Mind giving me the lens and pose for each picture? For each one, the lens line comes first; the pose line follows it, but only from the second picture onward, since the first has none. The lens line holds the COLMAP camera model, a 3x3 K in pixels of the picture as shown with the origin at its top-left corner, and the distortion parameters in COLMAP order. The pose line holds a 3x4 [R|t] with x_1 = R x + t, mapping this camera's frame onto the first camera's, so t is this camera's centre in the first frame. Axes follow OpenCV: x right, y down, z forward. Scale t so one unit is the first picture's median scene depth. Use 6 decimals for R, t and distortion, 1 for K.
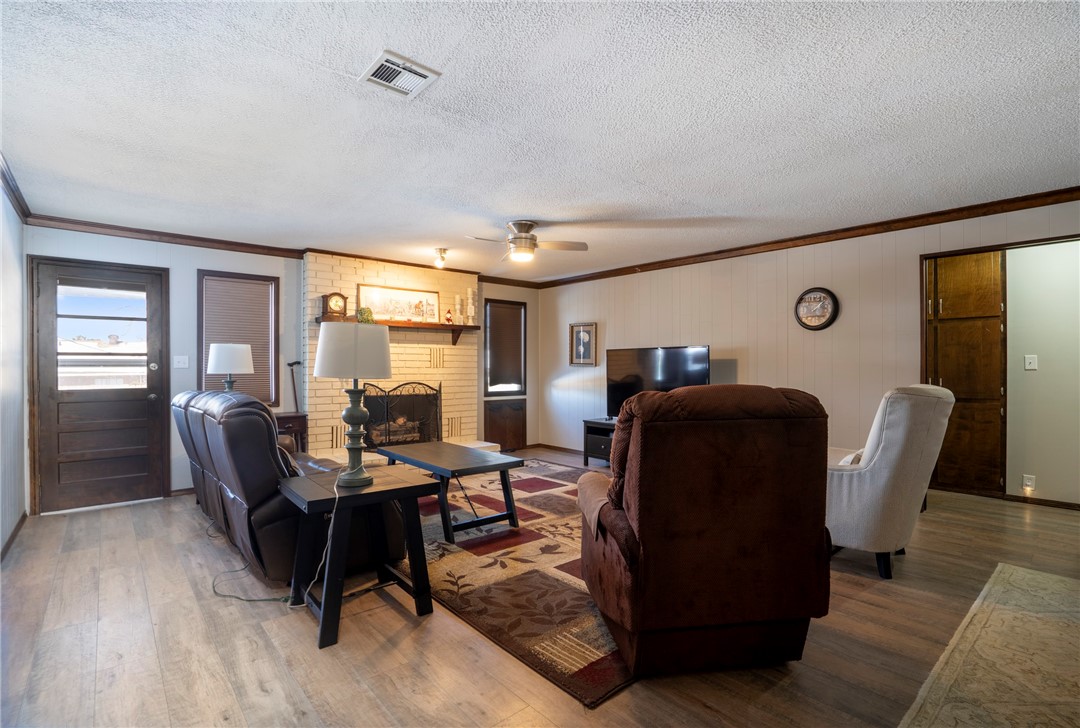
lens RADIAL K [[515.8, 0, 540.0], [0, 515.8, 364.0], [0, 0, 1]] dist [-0.024110, 0.000087]
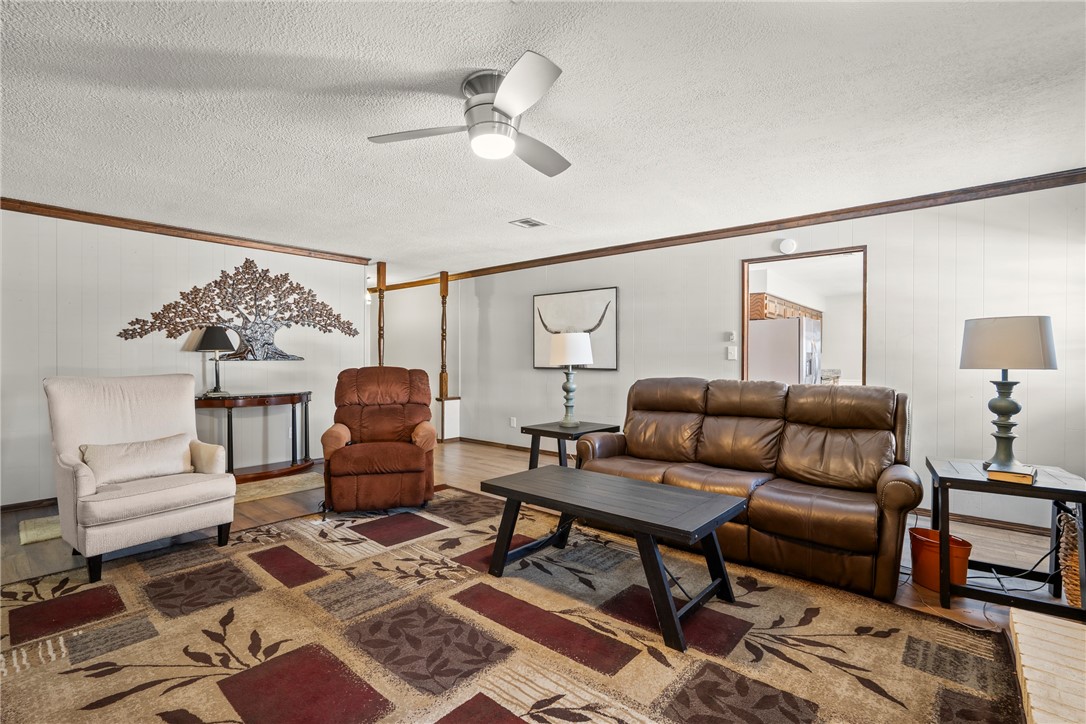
lens RADIAL K [[500.3, 0, 540.0], [0, 500.3, 363.3], [0, 0, 1]] dist [-0.045438, 0.023112]
pose [[-0.989432, 0.002388, -0.144976, -0.009864], [0.002262, 0.999997, 0.001034, 0.010572], [0.144978, 0.000695, -0.989435, 1.438879]]
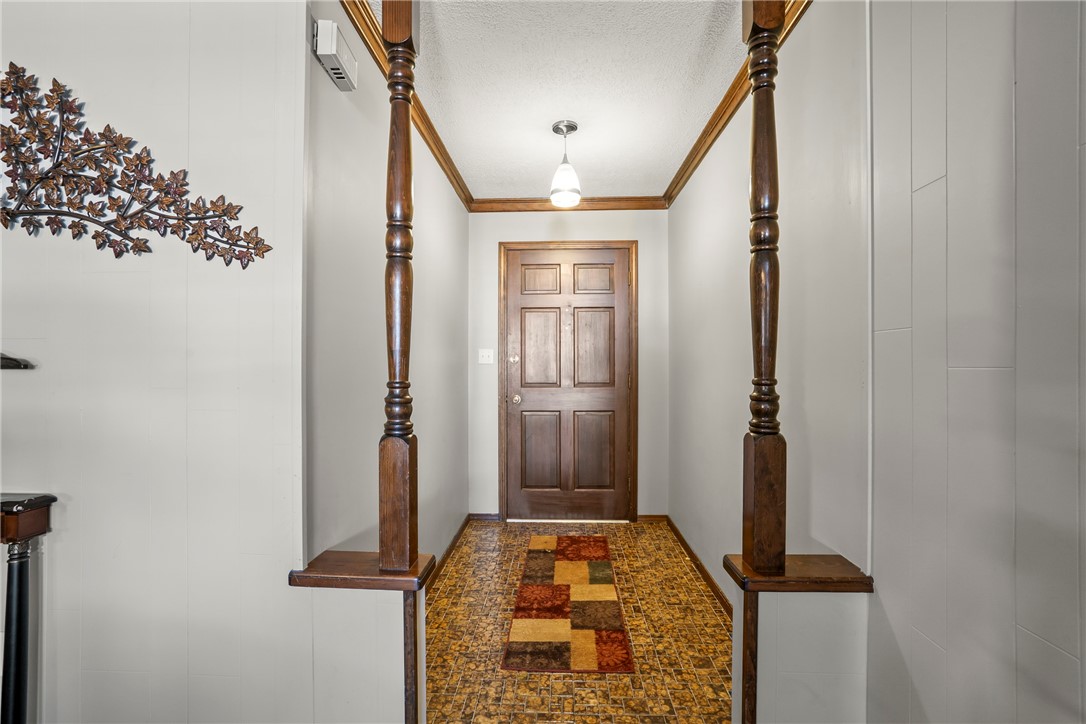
lens RADIAL K [[500.3, 0, 540.0], [0, 500.3, 363.3], [0, 0, 1]] dist [-0.045438, 0.023112]
pose [[-0.727166, 0.004305, 0.686448, -0.044582], [-0.003251, 0.999948, -0.009714, 0.001603], [-0.686453, -0.009295, -0.727114, 0.157818]]
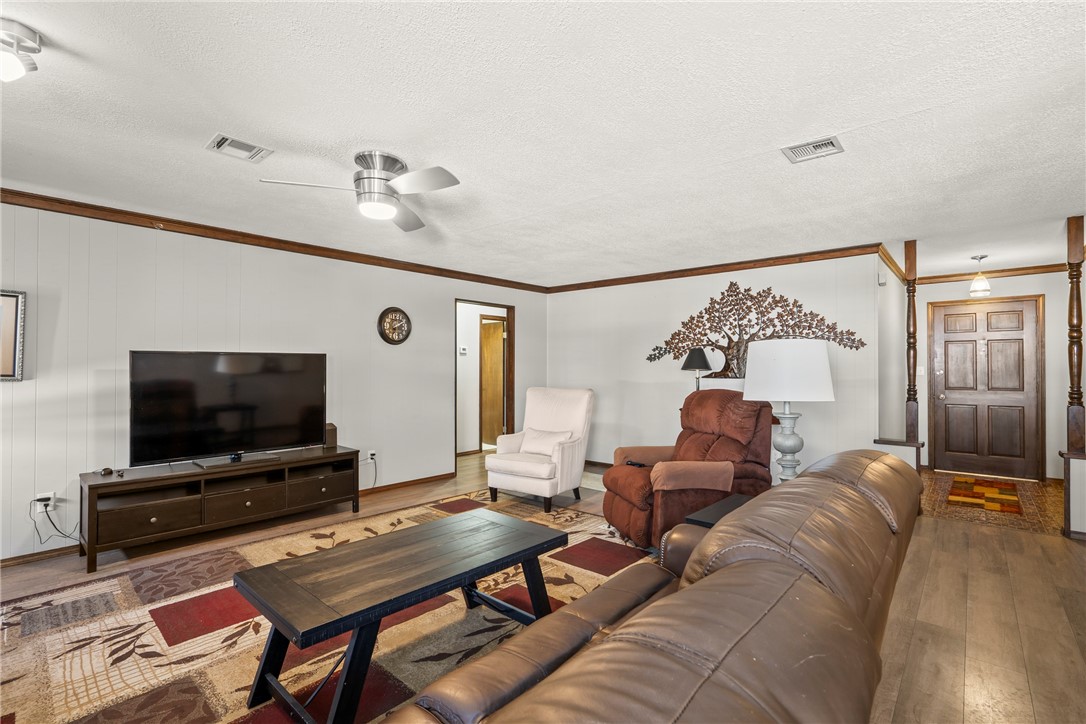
lens RADIAL K [[500.3, 0, 540.0], [0, 500.3, 363.3], [0, 0, 1]] dist [-0.045438, 0.023112]
pose [[-0.129720, 0.011909, 0.991479, -0.633071], [-0.006699, 0.999895, -0.012887, -0.013739], [-0.991528, -0.008314, -0.129627, 0.843126]]
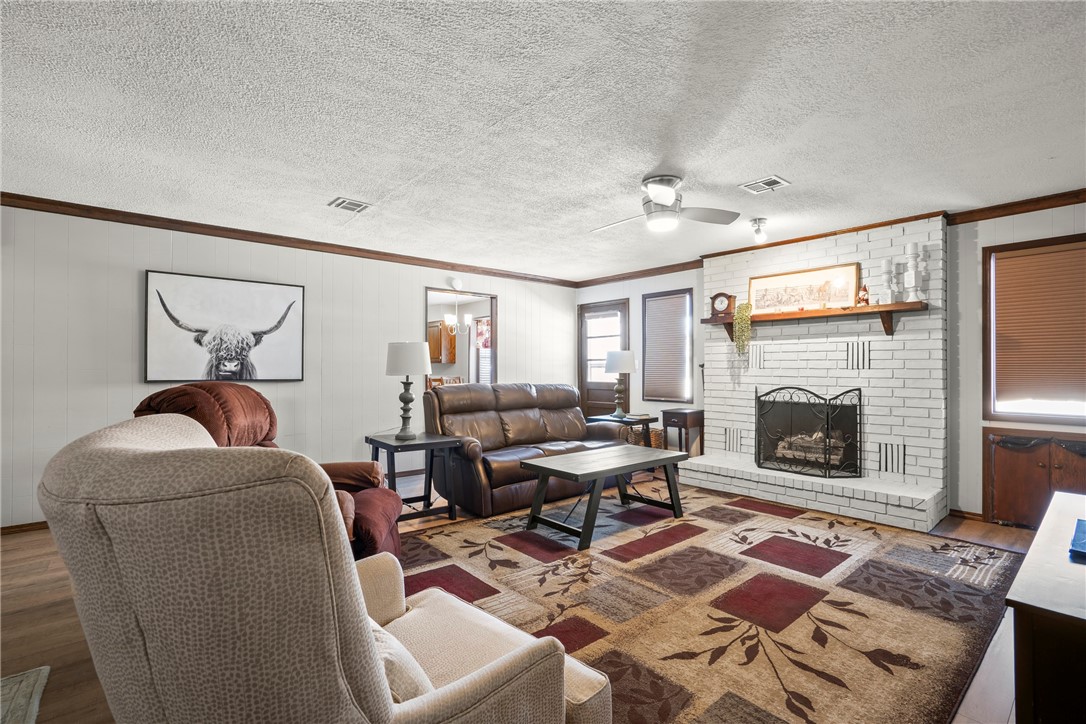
lens RADIAL K [[500.3, 0, 540.0], [0, 500.3, 363.3], [0, 0, 1]] dist [-0.045438, 0.023112]
pose [[-0.007815, -0.006550, -0.999948, 0.677098], [0.005877, 0.999961, -0.006596, 0.001538], [0.999952, -0.005929, -0.007776, 0.785957]]
